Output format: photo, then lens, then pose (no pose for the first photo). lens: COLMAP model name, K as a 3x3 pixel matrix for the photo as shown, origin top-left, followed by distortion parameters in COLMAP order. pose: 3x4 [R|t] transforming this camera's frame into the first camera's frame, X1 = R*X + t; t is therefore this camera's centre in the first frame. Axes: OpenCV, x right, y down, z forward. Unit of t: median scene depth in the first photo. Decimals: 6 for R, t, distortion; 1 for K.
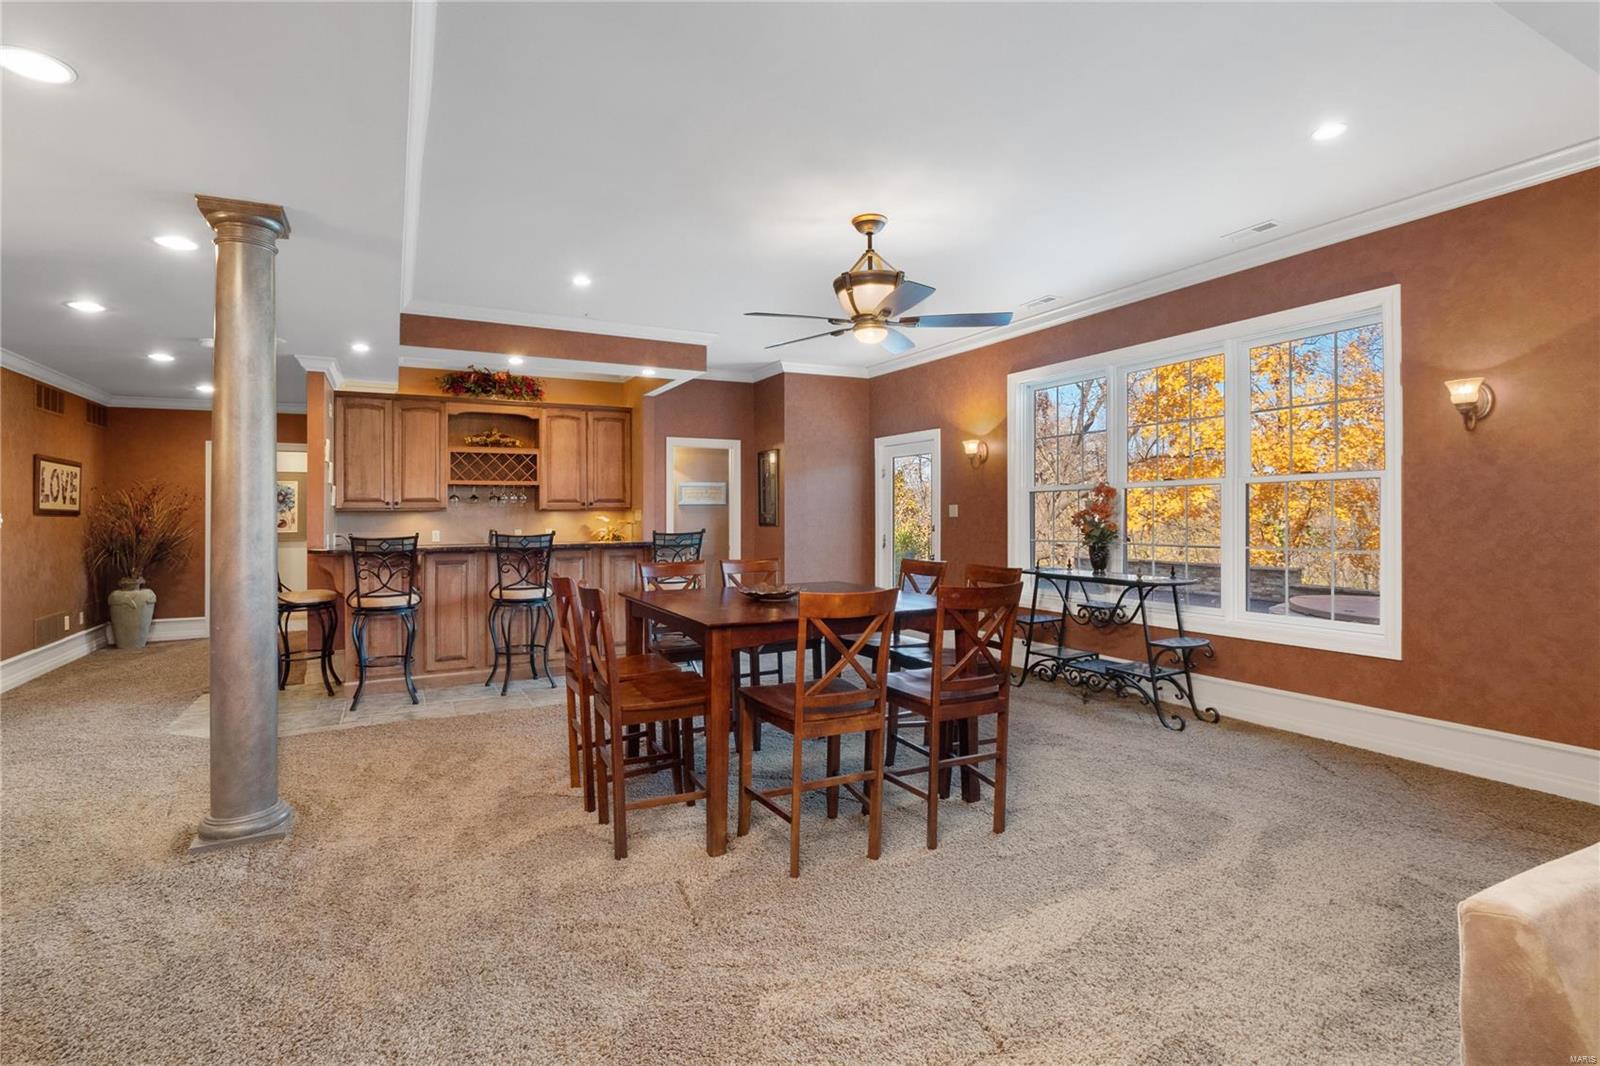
lens RADIAL K [[764.6, 0, 790.7], [0, 764.6, 524.2], [0, 0, 1]] dist [-0.008446, -0.000805]
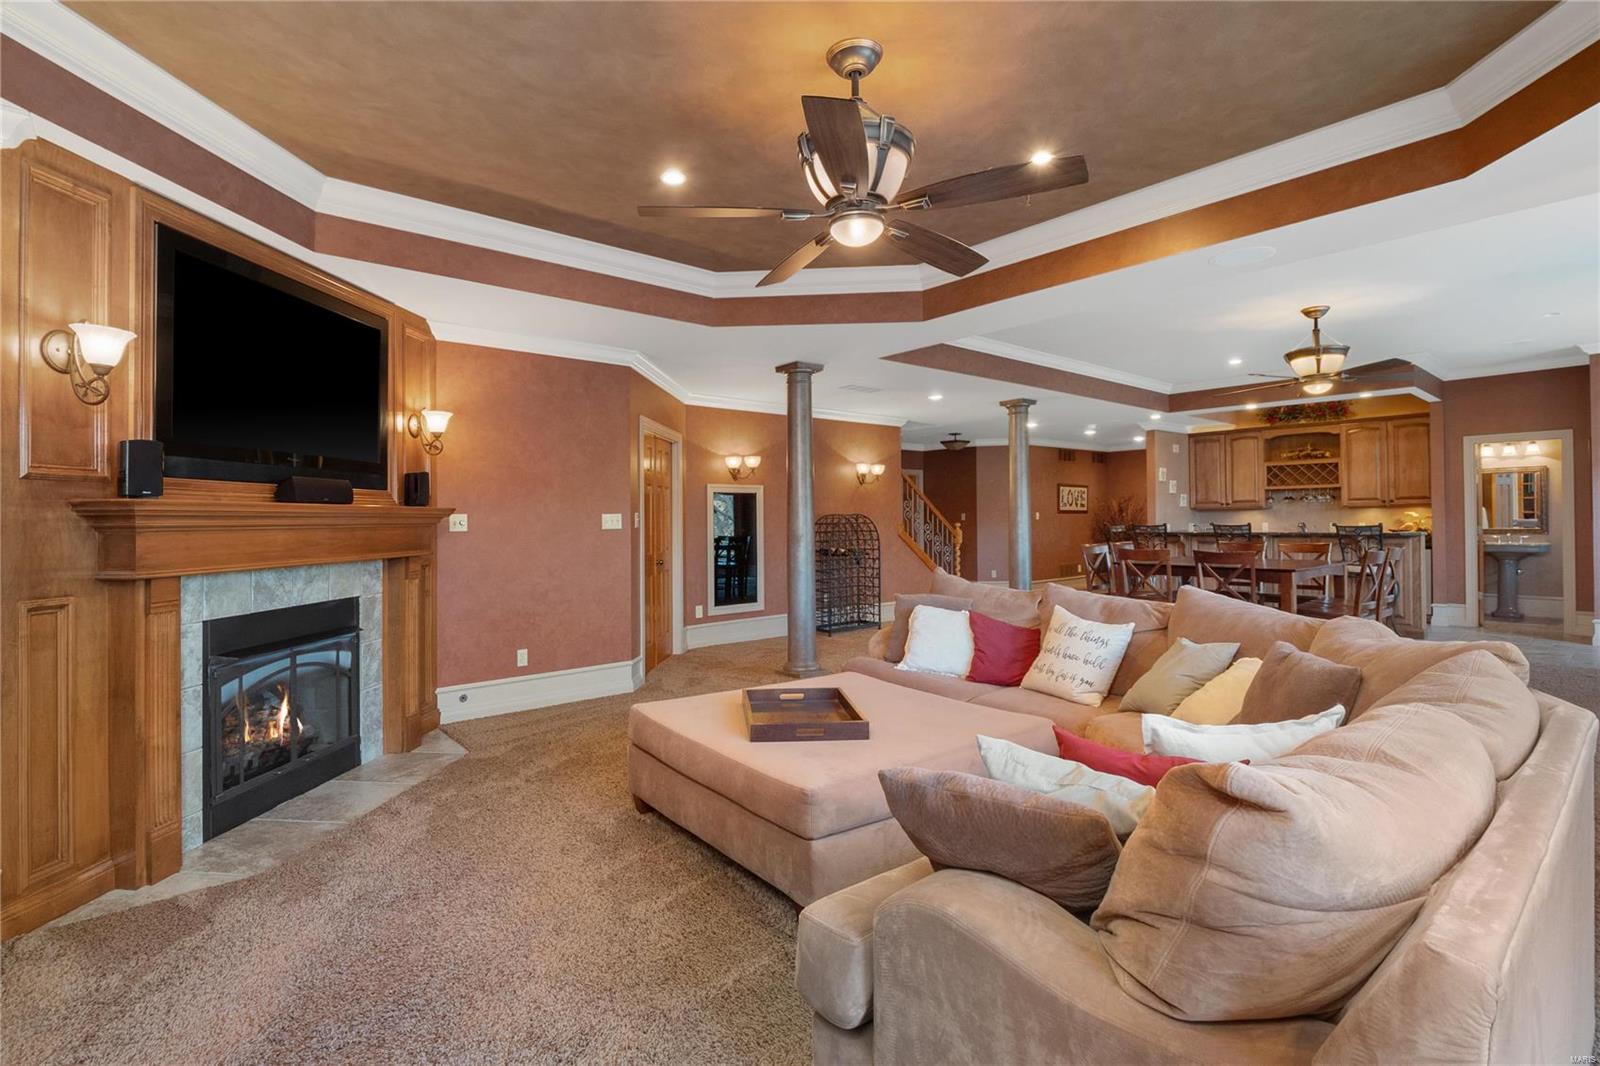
lens RADIAL K [[764.6, 0, 792.2], [0, 764.6, 519.7], [0, 0, 1]] dist [-0.008446, -0.000805]
pose [[0.236287, 0.006235, -0.971663, 0.671784], [-0.000384, 0.999980, 0.006323, -0.005536], [0.971683, -0.001121, 0.236285, -0.158696]]
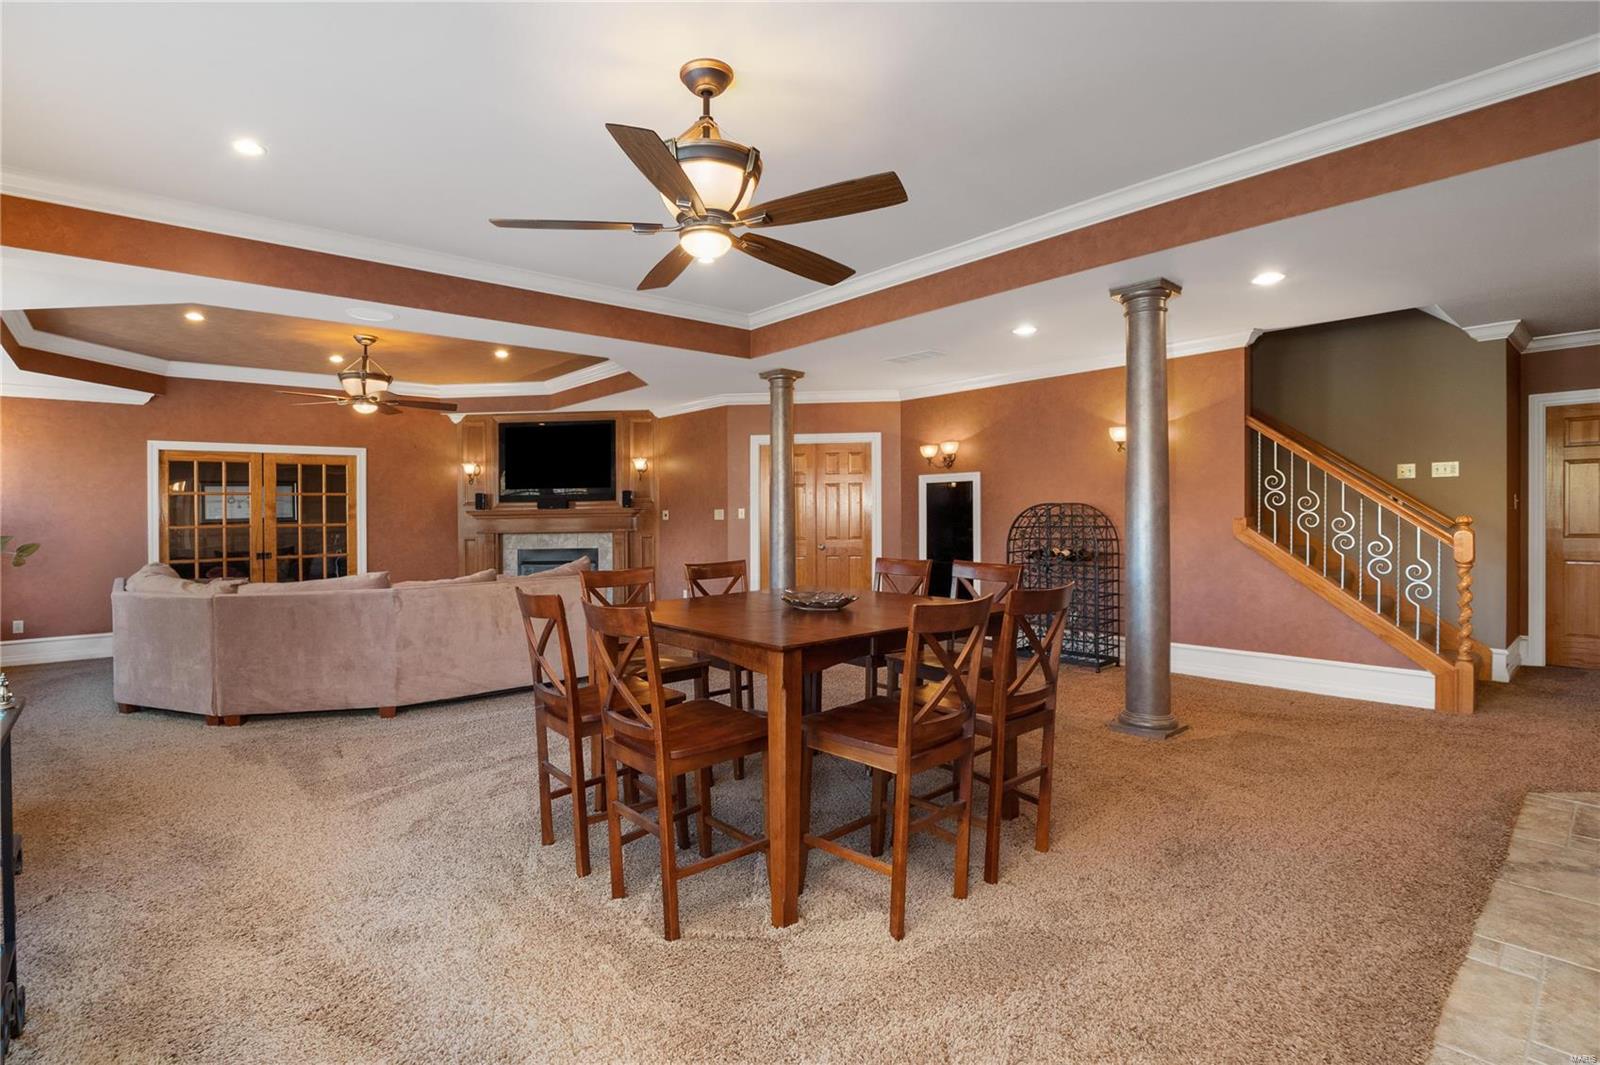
lens RADIAL K [[764.6, 0, 779.2], [0, 764.6, 524.3], [0, 0, 1]] dist [-0.008446, -0.000805]
pose [[-0.971294, 0.026904, -0.236358, 0.105004], [0.021544, 0.999450, 0.025228, -0.010441], [0.236907, 0.019411, -0.971338, 0.891871]]
